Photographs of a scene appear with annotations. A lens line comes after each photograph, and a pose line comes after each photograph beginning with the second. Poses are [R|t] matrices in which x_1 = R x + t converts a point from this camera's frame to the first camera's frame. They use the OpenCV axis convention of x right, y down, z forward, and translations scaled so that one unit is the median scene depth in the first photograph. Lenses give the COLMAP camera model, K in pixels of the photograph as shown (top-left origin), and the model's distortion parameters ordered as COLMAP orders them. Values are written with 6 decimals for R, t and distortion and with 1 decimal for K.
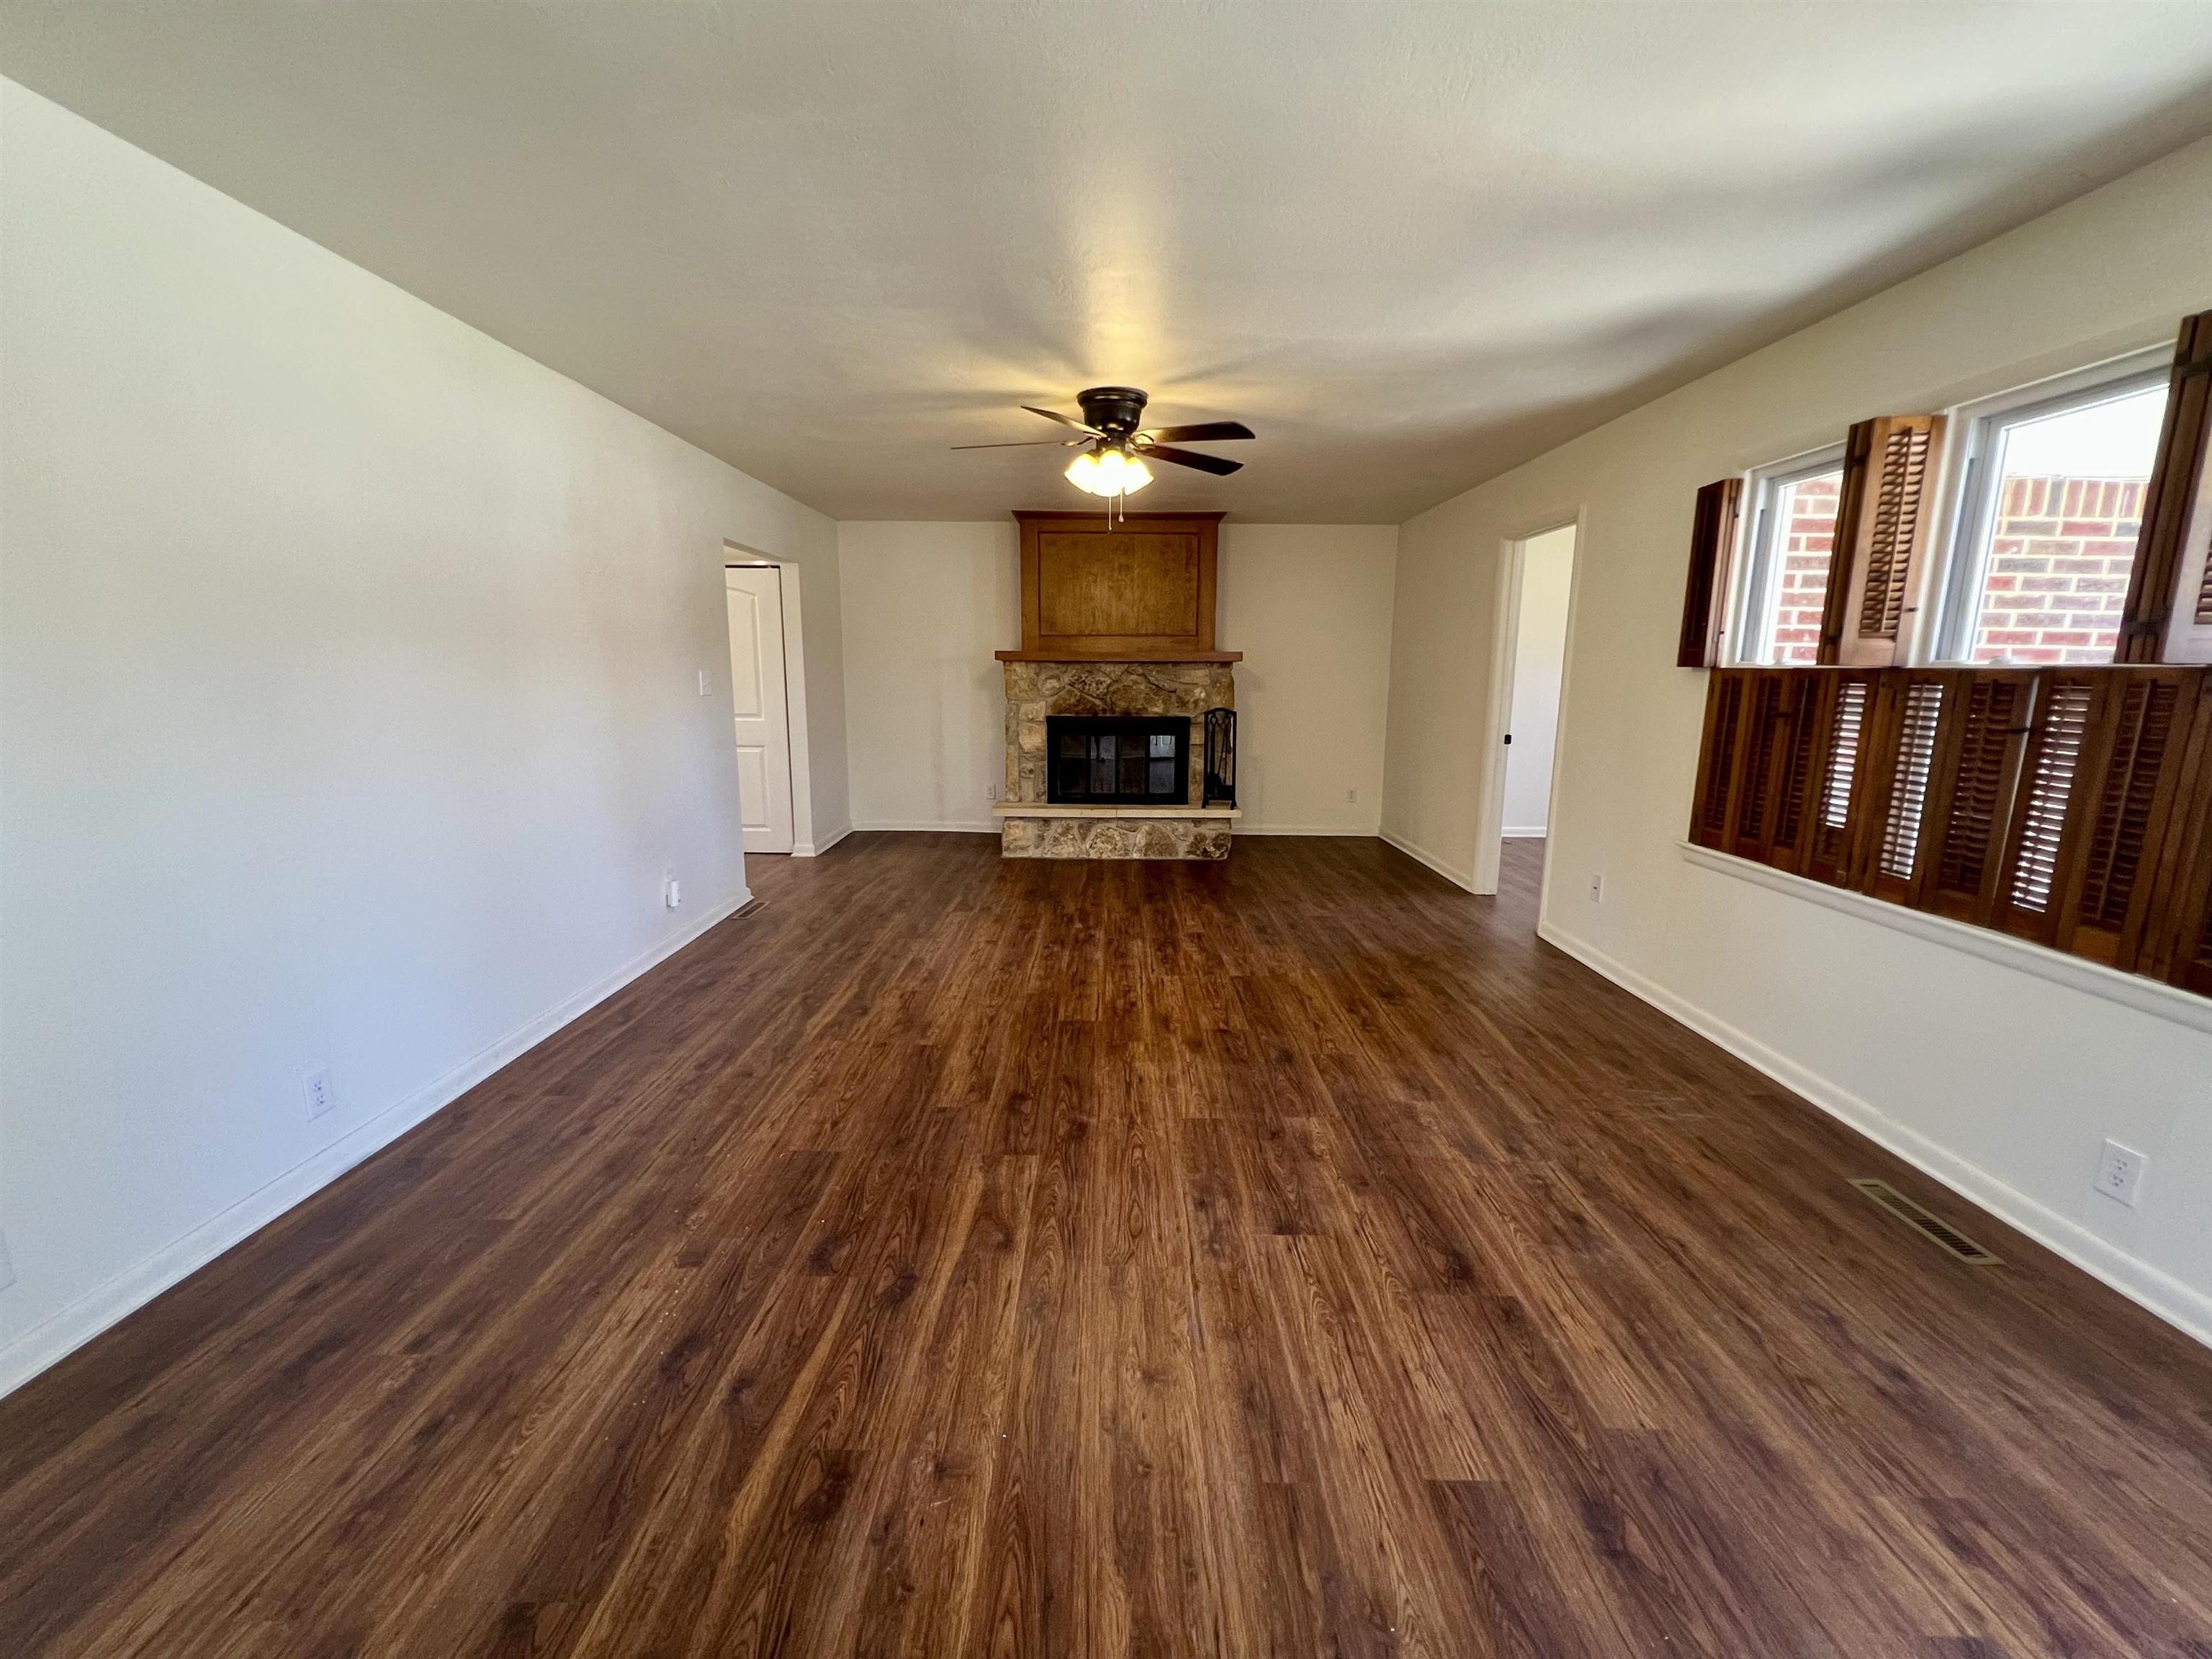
lens RADIAL K [[887.4, 0, 1101.7], [0, 887.4, 830.4], [0, 0, 1]] dist [-0.002890, 0.000972]
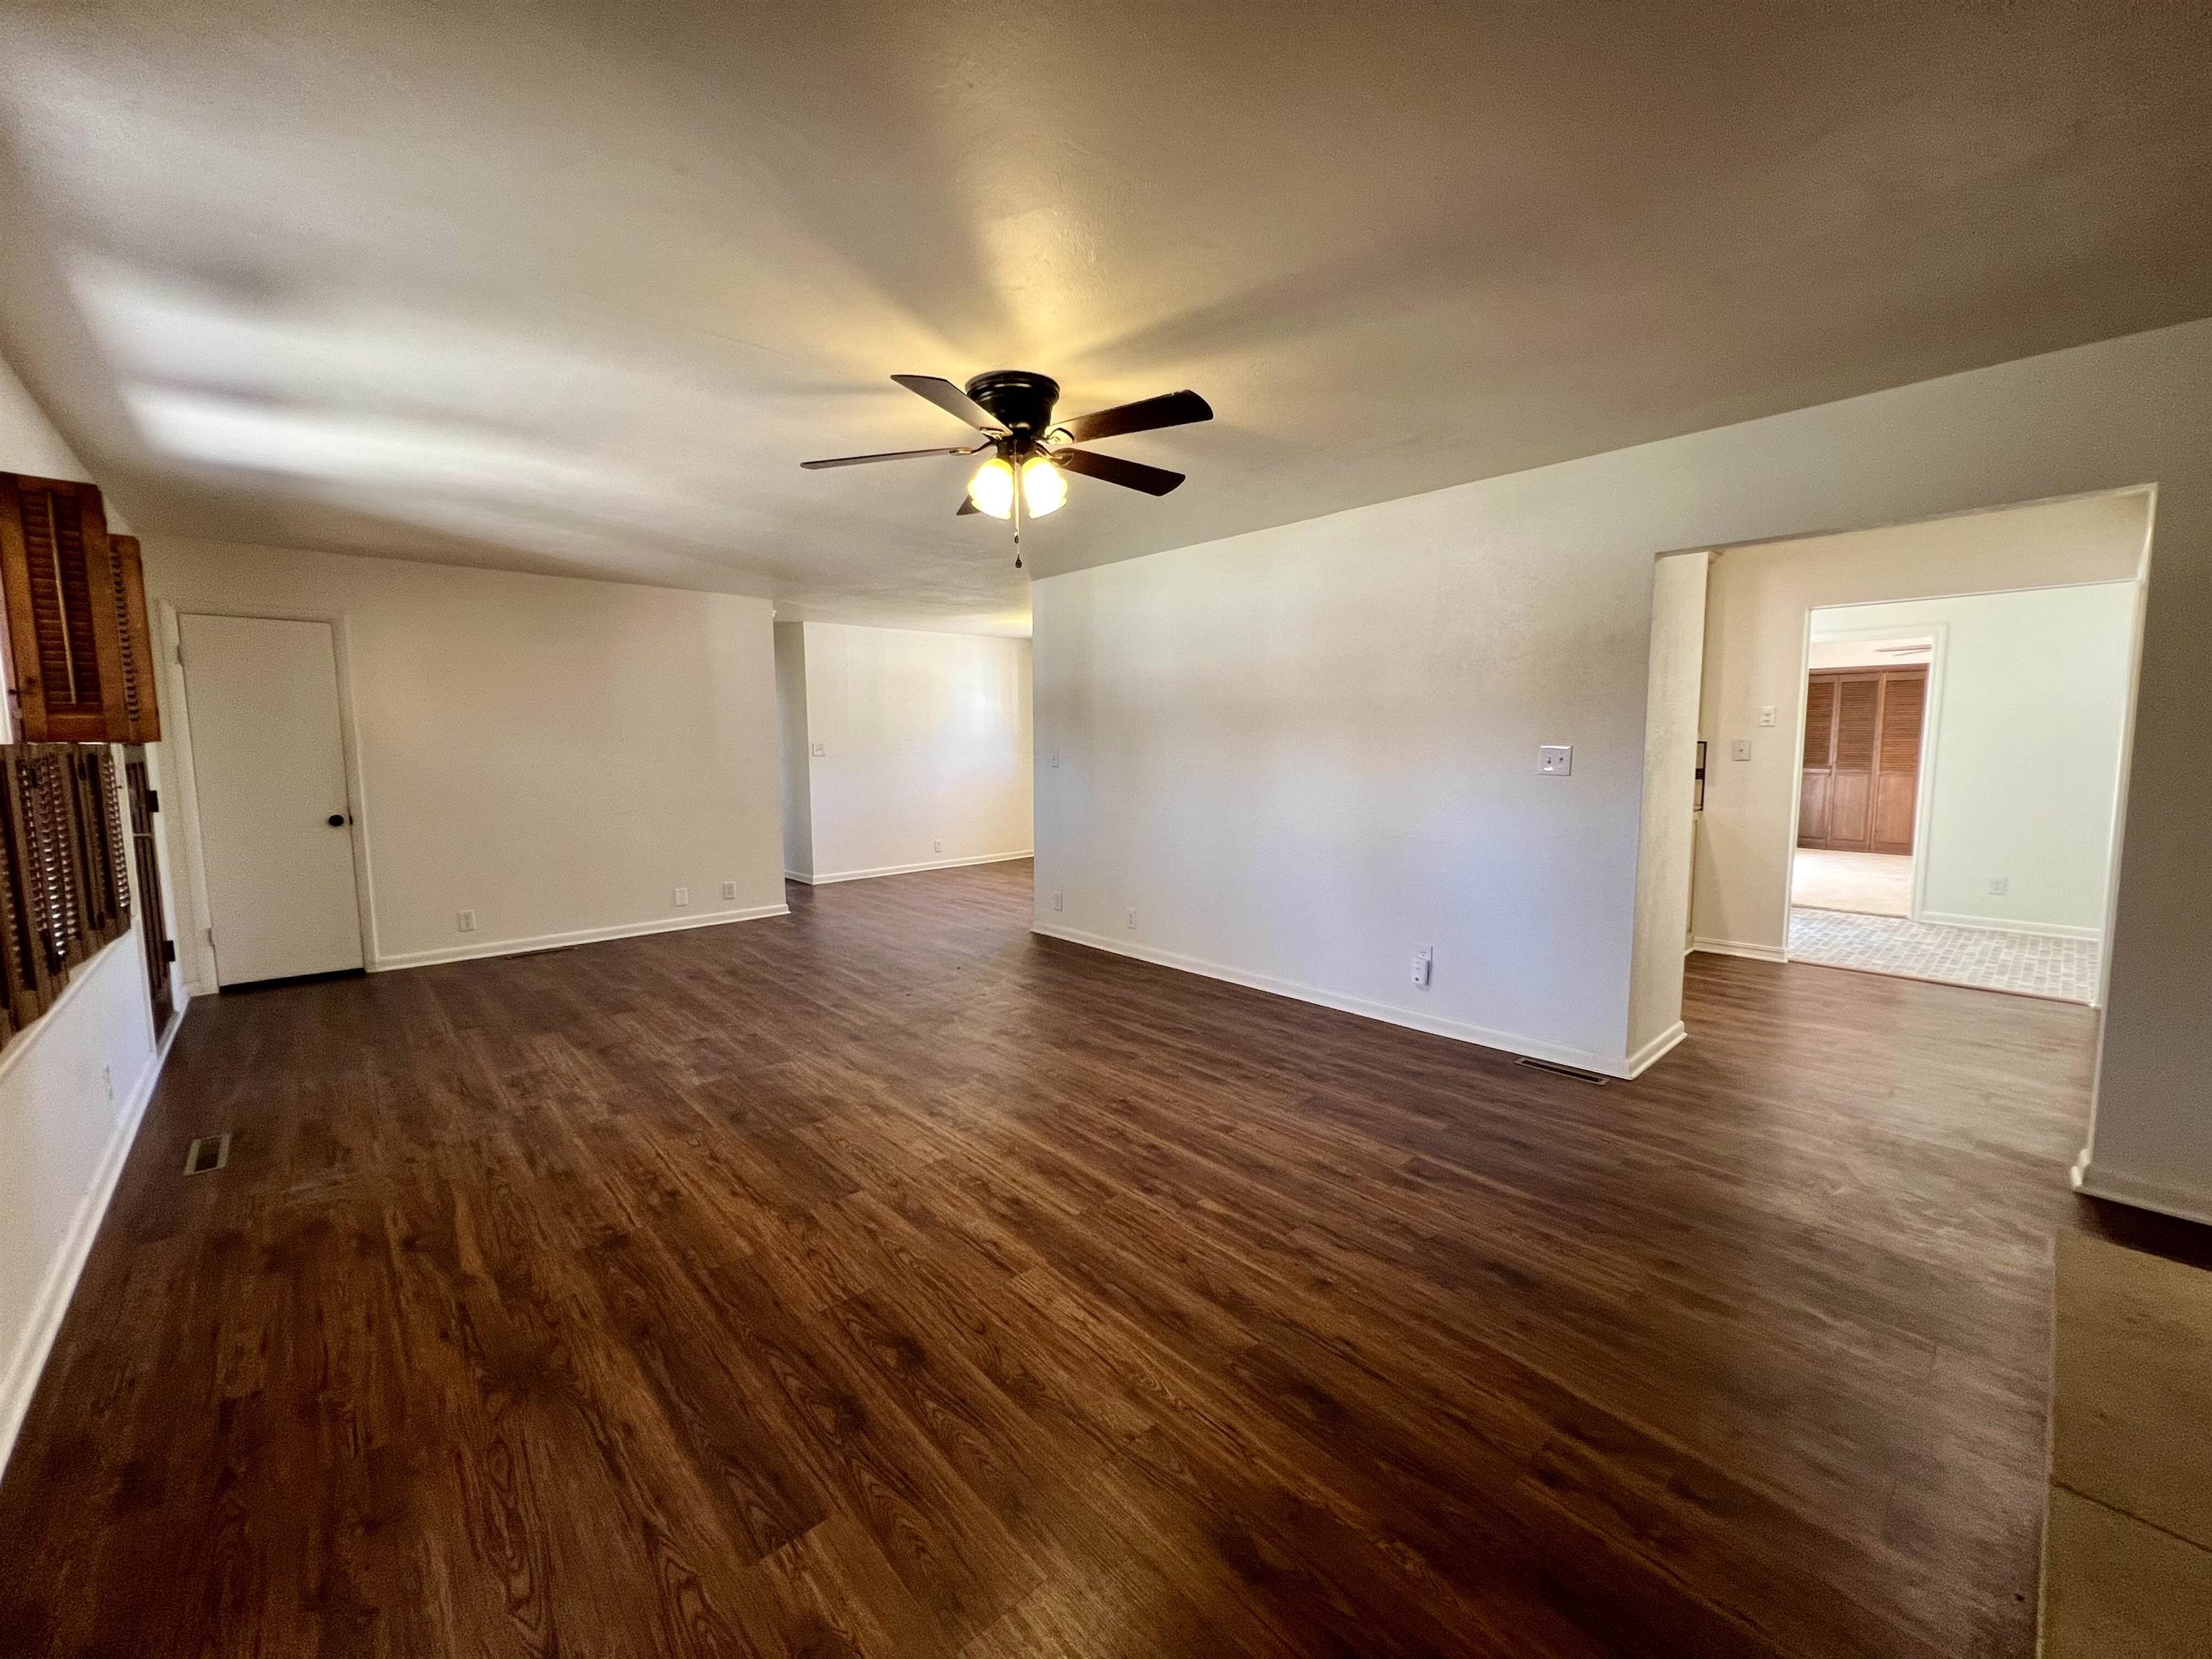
lens RADIAL K [[887.4, 0, 1098.4], [0, 887.4, 830.5], [0, 0, 1]] dist [-0.002890, 0.000972]
pose [[-0.740549, 0.069011, -0.668449, 0.531494], [-0.118436, 0.965739, 0.230914, -0.332369], [0.661483, 0.250172, -0.707004, 1.817311]]
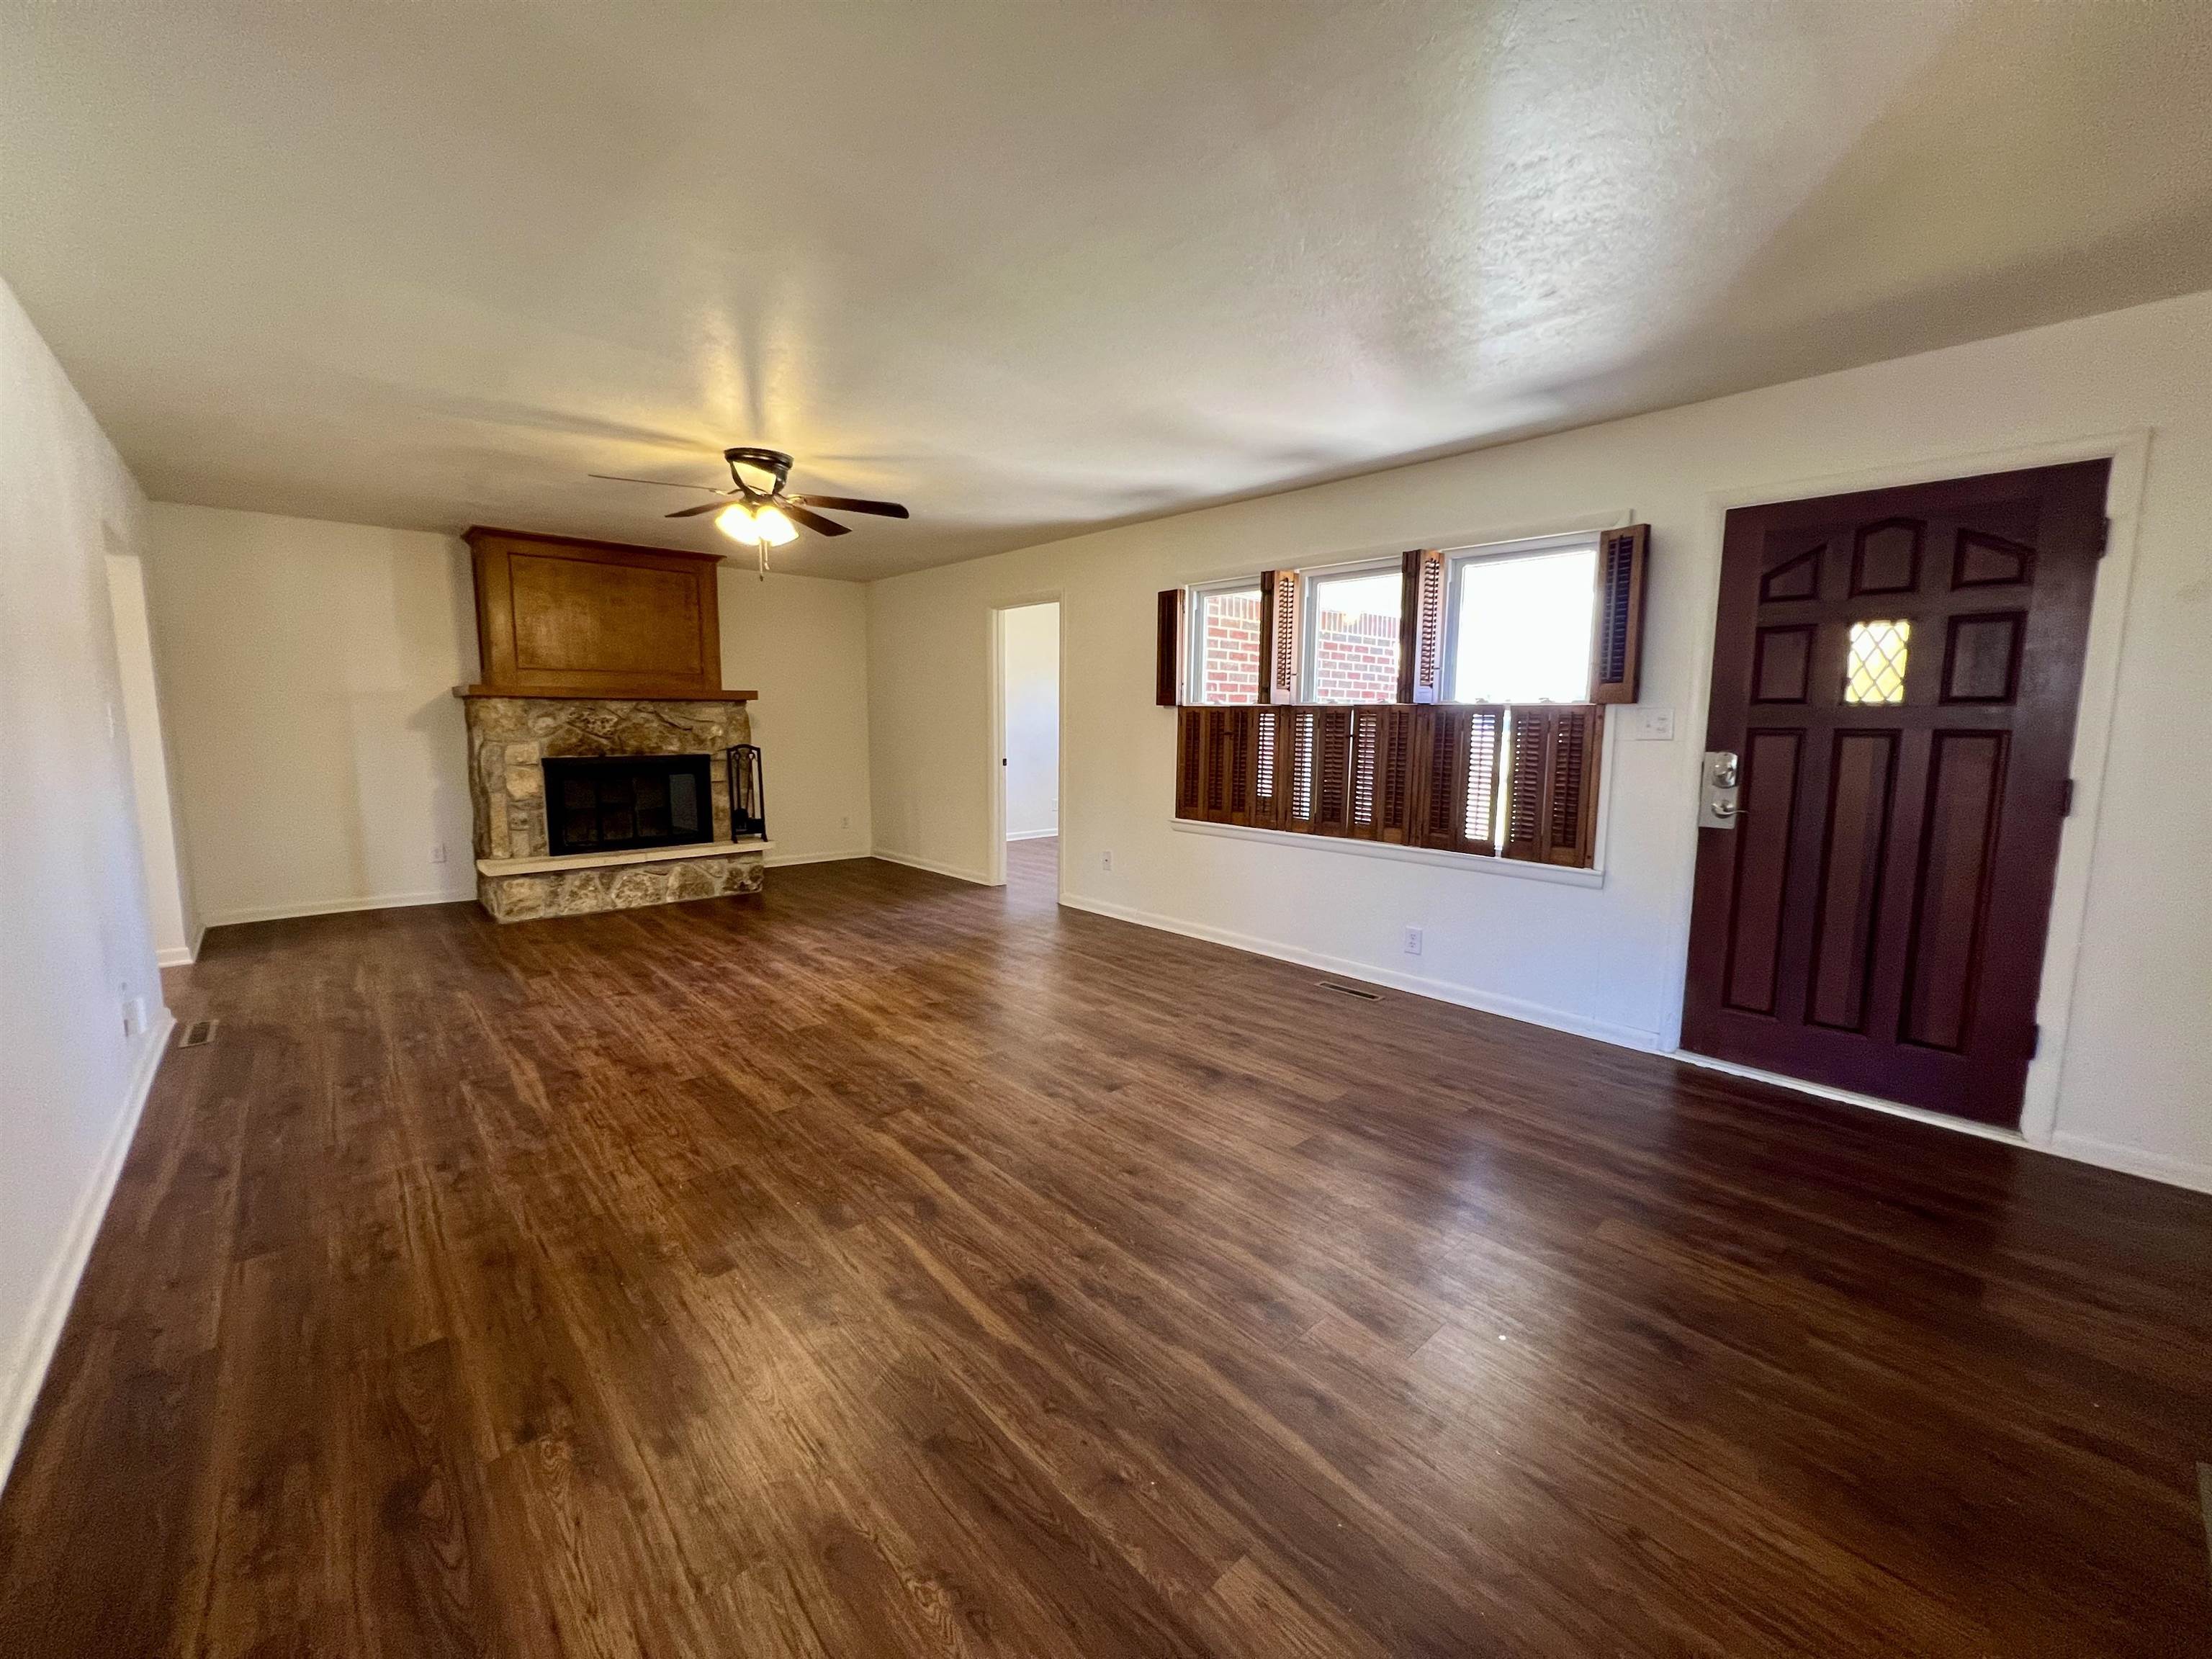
lens RADIAL K [[882.5, 0, 1106.8], [0, 882.5, 832.4], [0, 0, 1]] dist [-0.004430, 0.001435]
pose [[0.734008, -0.089507, 0.673217, -0.479447], [0.119190, 0.992869, 0.002053, 0.021491], [-0.668600, 0.078734, 0.739443, -0.058179]]
